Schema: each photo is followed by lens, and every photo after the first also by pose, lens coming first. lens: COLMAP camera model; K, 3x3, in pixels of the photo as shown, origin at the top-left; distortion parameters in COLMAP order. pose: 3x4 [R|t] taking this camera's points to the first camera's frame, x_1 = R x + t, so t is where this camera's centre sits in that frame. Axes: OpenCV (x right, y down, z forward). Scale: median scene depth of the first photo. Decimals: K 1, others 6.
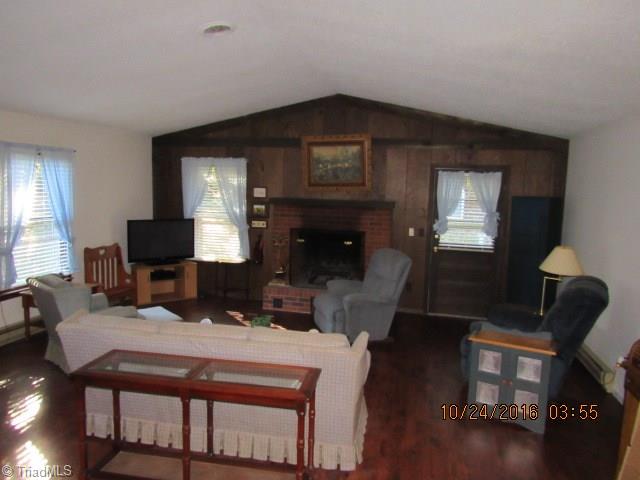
lens RADIAL K [[452.4, 0, 321.2], [0, 452.4, 234.1], [0, 0, 1]] dist [-0.036931, 0.006775]
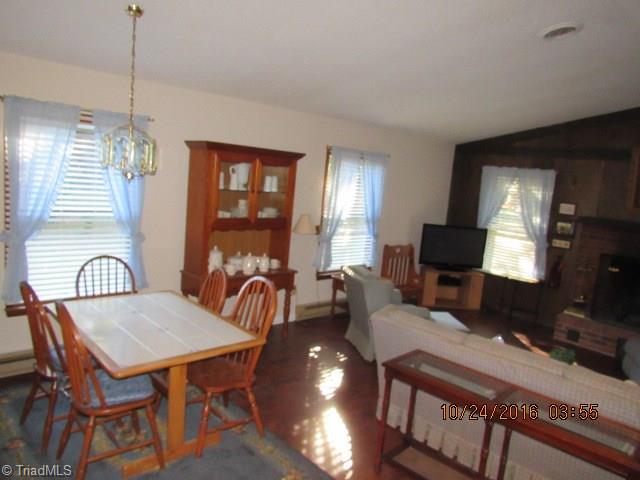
lens RADIAL K [[452.4, 0, 324.0], [0, 452.4, 235.4], [0, 0, 1]] dist [-0.036931, 0.006775]
pose [[0.828133, 0.123027, -0.546863, -0.054936], [-0.128387, 0.991312, 0.028593, -0.004162], [0.545630, 0.046531, 0.836734, -0.006297]]
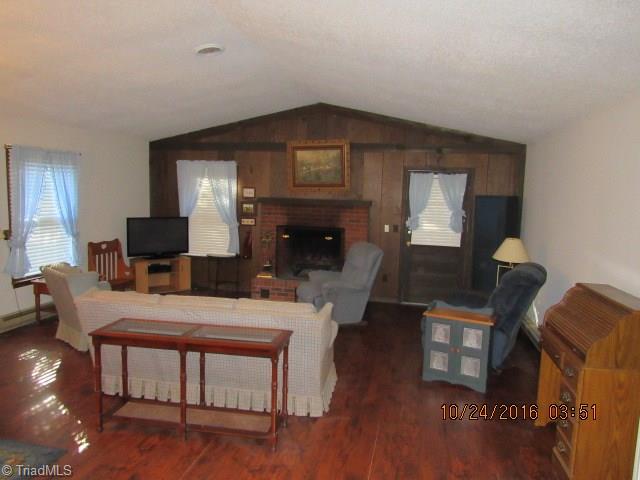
lens RADIAL K [[452.4, 0, 321.3], [0, 452.4, 235.9], [0, 0, 1]] dist [-0.036931, 0.006775]
pose [[0.999891, -0.000777, 0.014742, 0.029322], [0.000850, 0.999987, -0.004933, 0.022745], [-0.014738, 0.004945, 0.999879, -0.116950]]
